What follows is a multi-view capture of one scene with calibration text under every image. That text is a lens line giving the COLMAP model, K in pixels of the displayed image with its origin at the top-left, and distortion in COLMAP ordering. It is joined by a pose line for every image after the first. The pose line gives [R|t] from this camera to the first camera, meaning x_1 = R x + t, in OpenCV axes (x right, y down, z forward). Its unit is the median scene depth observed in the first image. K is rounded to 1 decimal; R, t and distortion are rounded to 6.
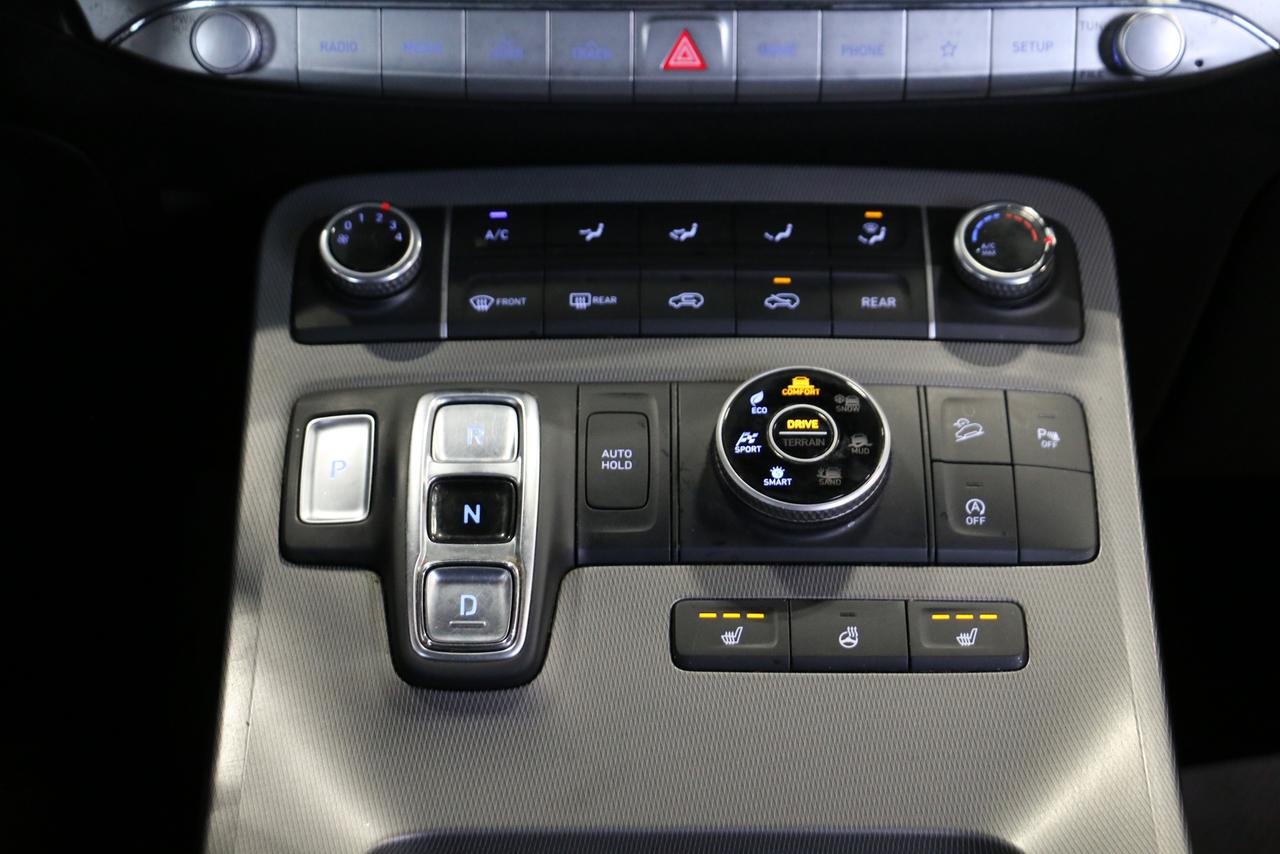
lens RADIAL K [[2809.5, 0, 640.0], [0, 2809.5, 427.0], [0, 0, 1]] dist [0.185208, 0.535889]
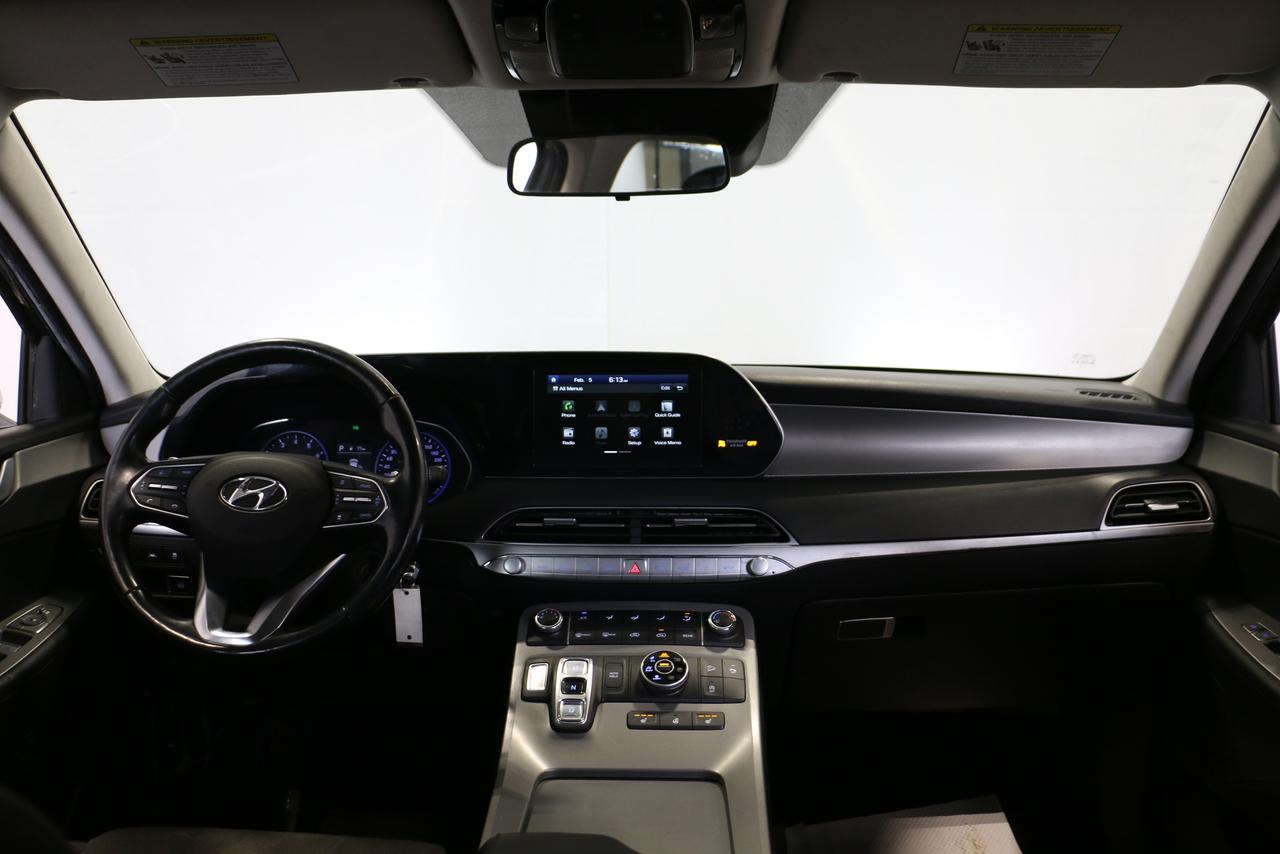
lens RADIAL K [[1120.8, 0, 640.0], [0, 1120.8, 427.0], [0, 0, 1]] dist [-0.007524, -0.001397]
pose [[0.999665, -0.001191, -0.025872, 0.063325], [-0.007537, 0.942325, -0.334613, 0.193516], [0.024779, 0.334696, 0.942000, -0.472256]]
